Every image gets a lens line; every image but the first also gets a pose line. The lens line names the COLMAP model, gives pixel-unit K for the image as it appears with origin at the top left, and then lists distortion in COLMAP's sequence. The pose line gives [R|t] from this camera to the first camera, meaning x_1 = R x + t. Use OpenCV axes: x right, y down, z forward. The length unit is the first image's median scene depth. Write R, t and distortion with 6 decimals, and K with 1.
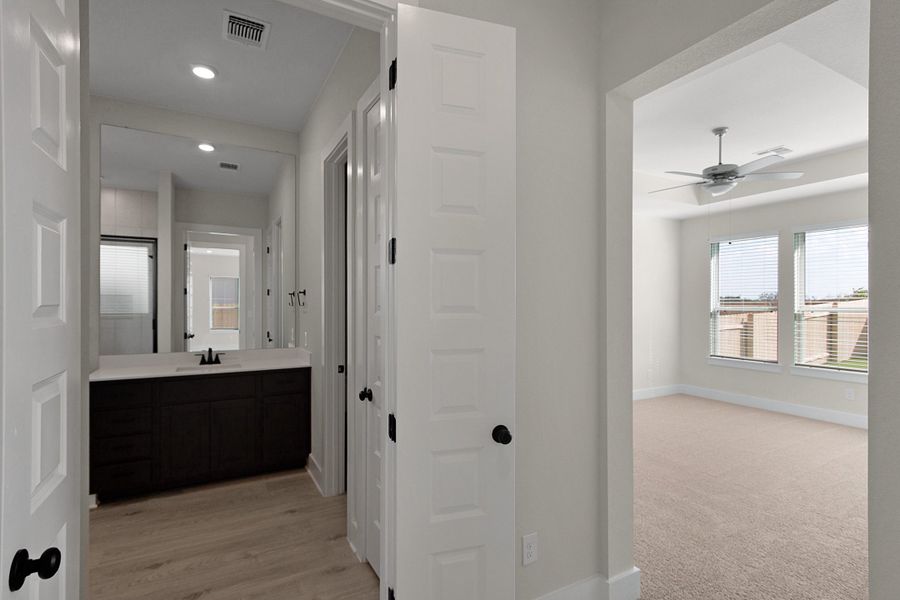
lens RADIAL K [[436.2, 0, 453.6], [0, 436.2, 301.5], [0, 0, 1]] dist [0.005581, -0.002111]
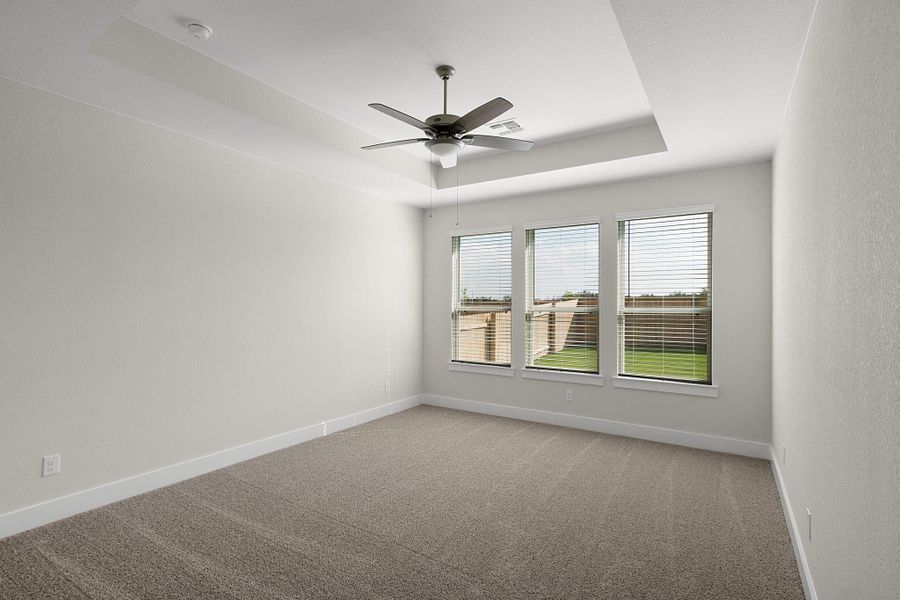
lens RADIAL K [[436.2, 0, 449.5], [0, 436.2, 301.2], [0, 0, 1]] dist [0.005581, -0.002111]
pose [[0.884666, 0.005221, 0.466196, 0.161496], [-0.005360, 0.999985, -0.001029, 0.001333], [-0.466194, -0.001589, 0.884681, 0.200986]]
